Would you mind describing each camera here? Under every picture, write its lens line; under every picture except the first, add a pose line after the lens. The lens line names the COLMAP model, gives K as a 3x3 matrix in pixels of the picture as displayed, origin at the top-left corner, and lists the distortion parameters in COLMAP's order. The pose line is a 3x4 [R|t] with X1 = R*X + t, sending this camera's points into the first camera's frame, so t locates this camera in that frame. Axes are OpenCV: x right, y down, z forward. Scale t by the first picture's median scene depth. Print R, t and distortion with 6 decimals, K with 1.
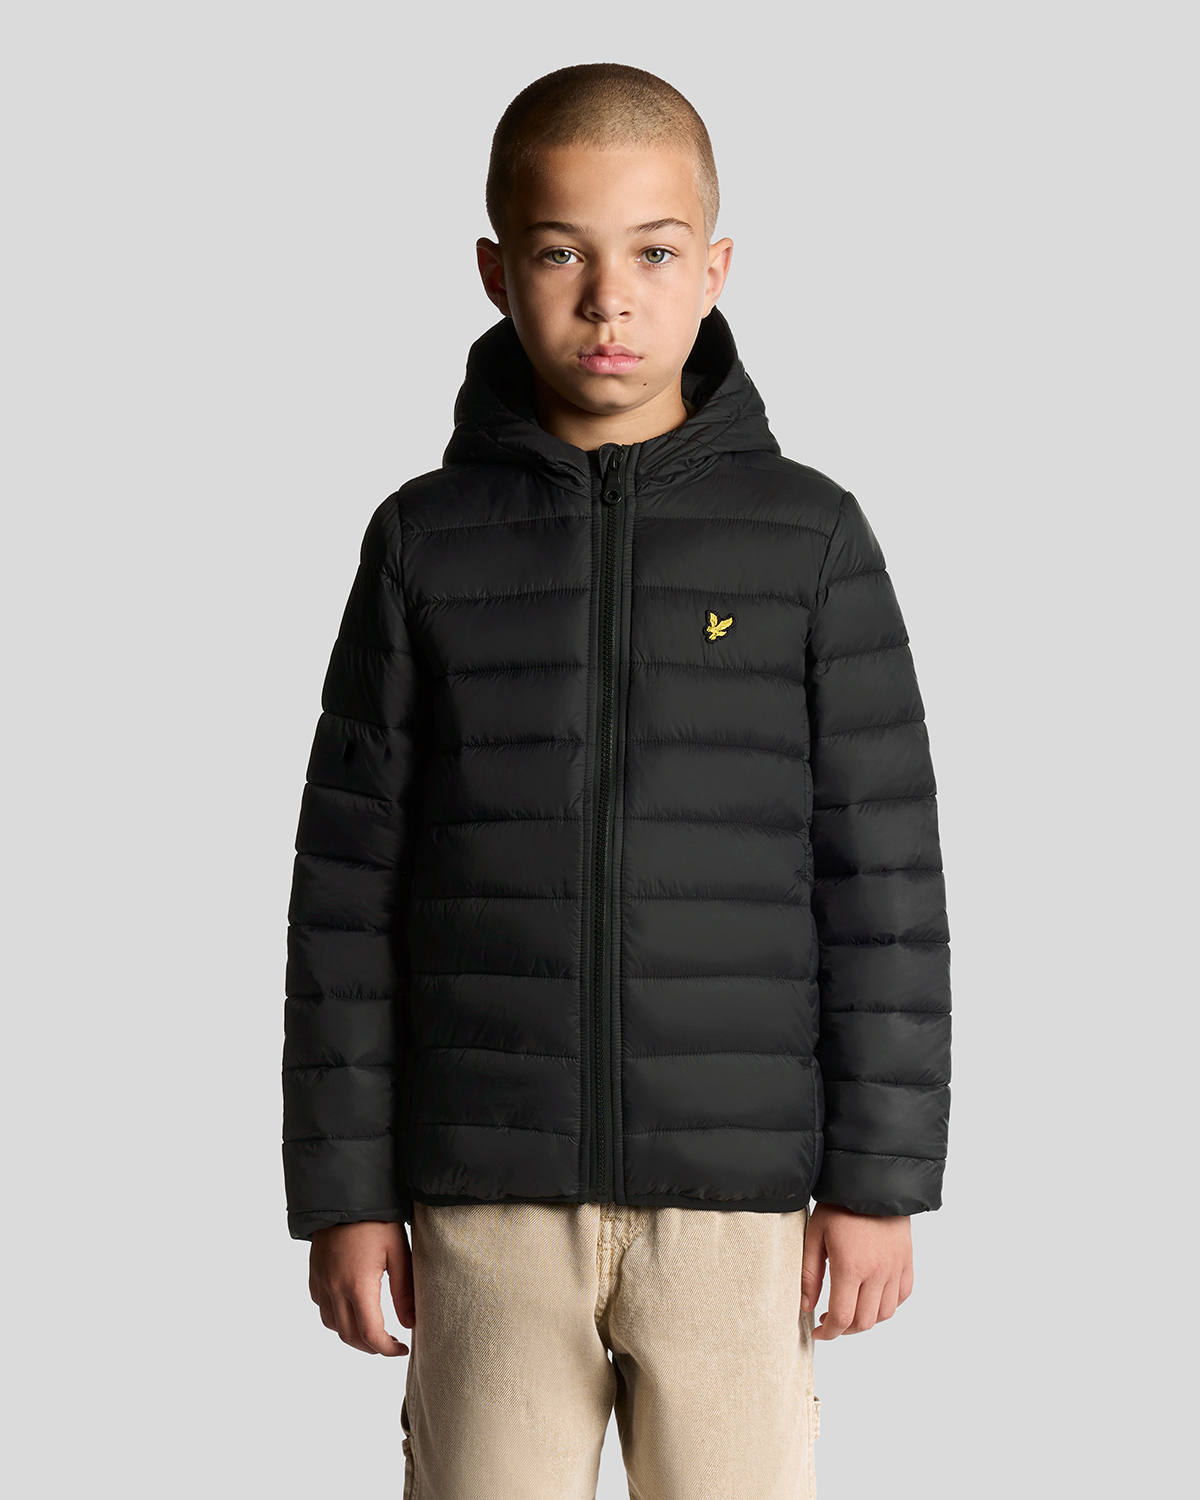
lens RADIAL K [[3010.9, 0, 600.0], [0, 3010.9, 750.0], [0, 0, 1]] dist [-0.103276, 0.030872]
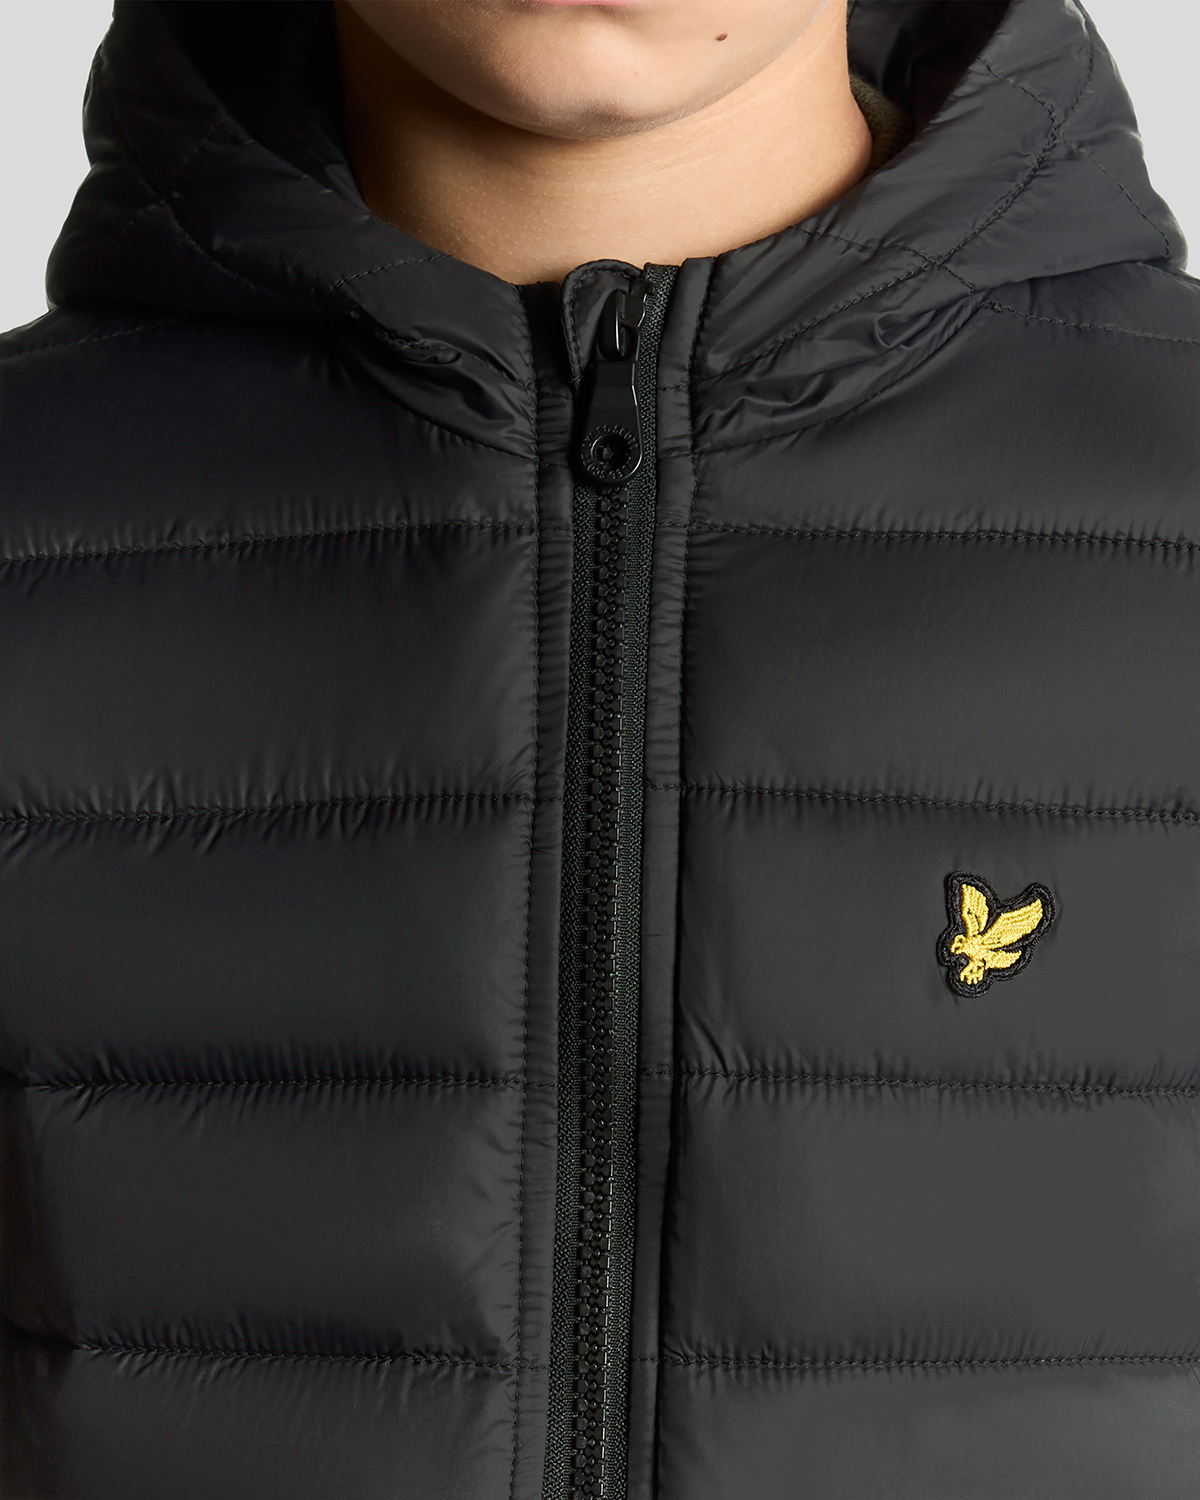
lens RADIAL K [[3010.9, 0, 600.0], [0, 3010.9, 750.0], [0, 0, 1]] dist [-0.103276, 0.030872]
pose [[0.999965, 0.000482, 0.008321, 0.000780], [-0.001362, 0.994361, 0.106042, -0.086624], [-0.008223, -0.106050, 0.994327, 0.719957]]
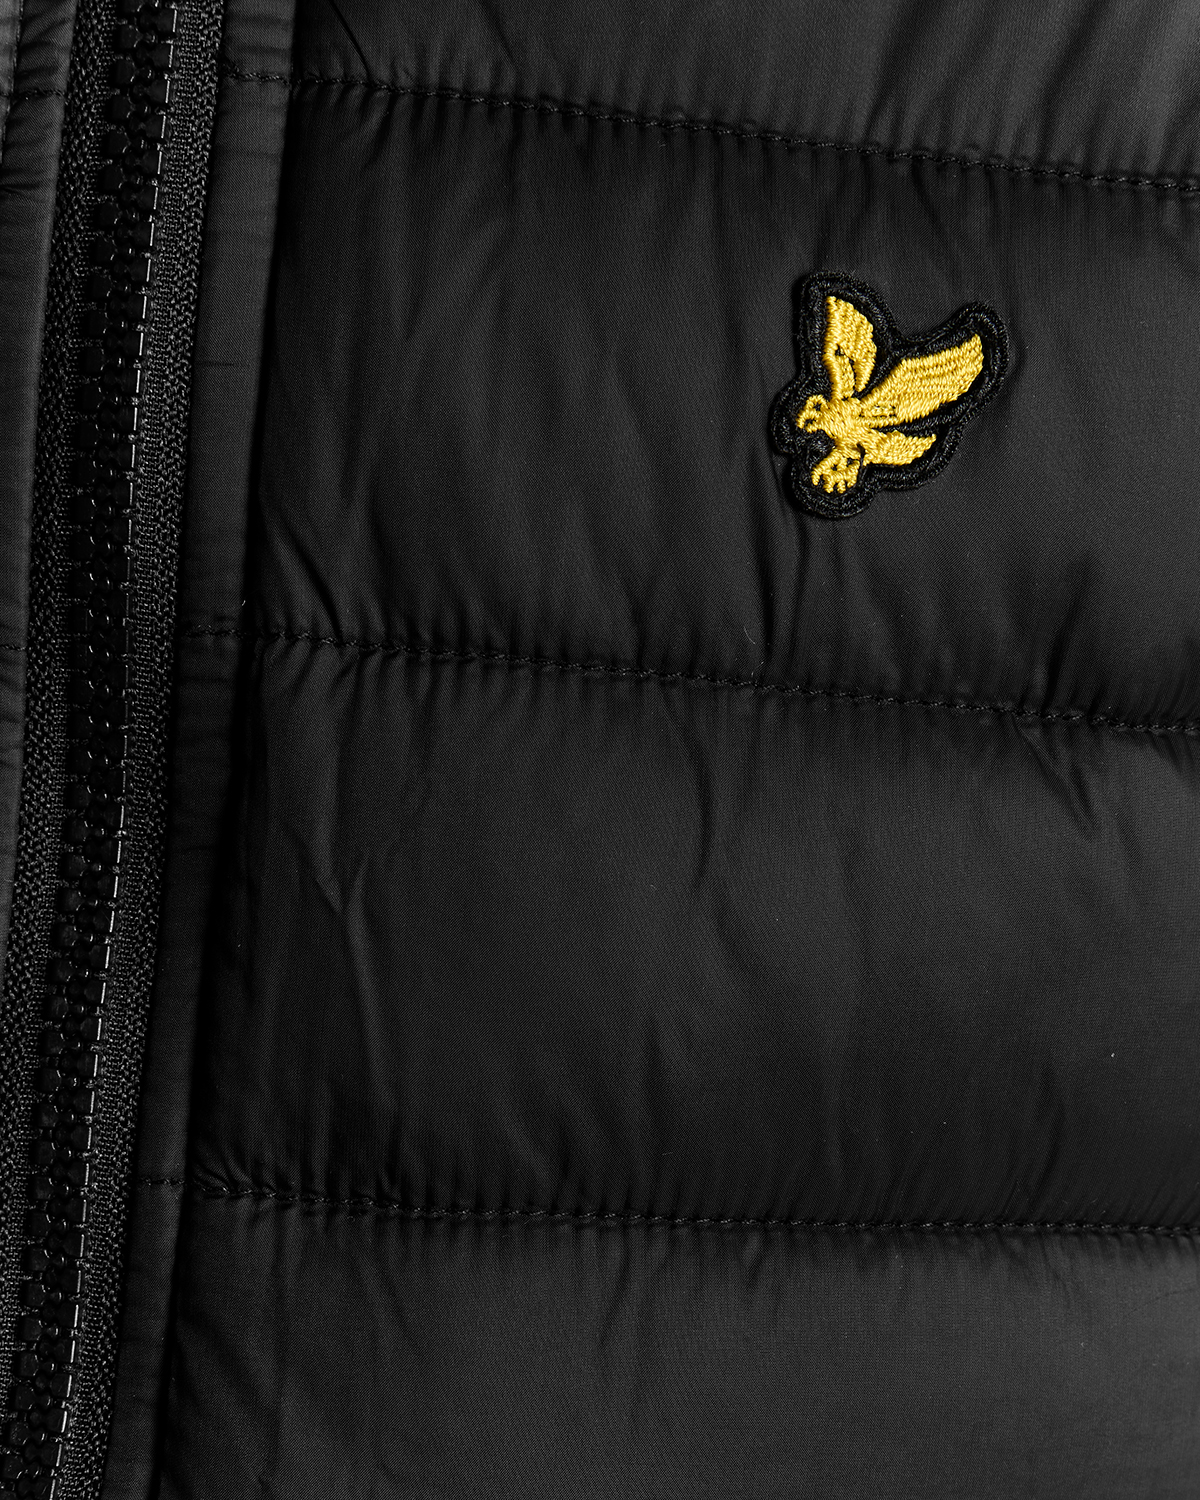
lens RADIAL K [[3010.9, 0, 600.0], [0, 3010.9, 750.0], [0, 0, 1]] dist [-0.103276, 0.030872]
pose [[0.998455, 0.055186, 0.006433, 0.025997], [-0.055267, 0.974623, 0.216924, -0.054289], [0.005702, -0.216944, 0.976167, 0.851738]]
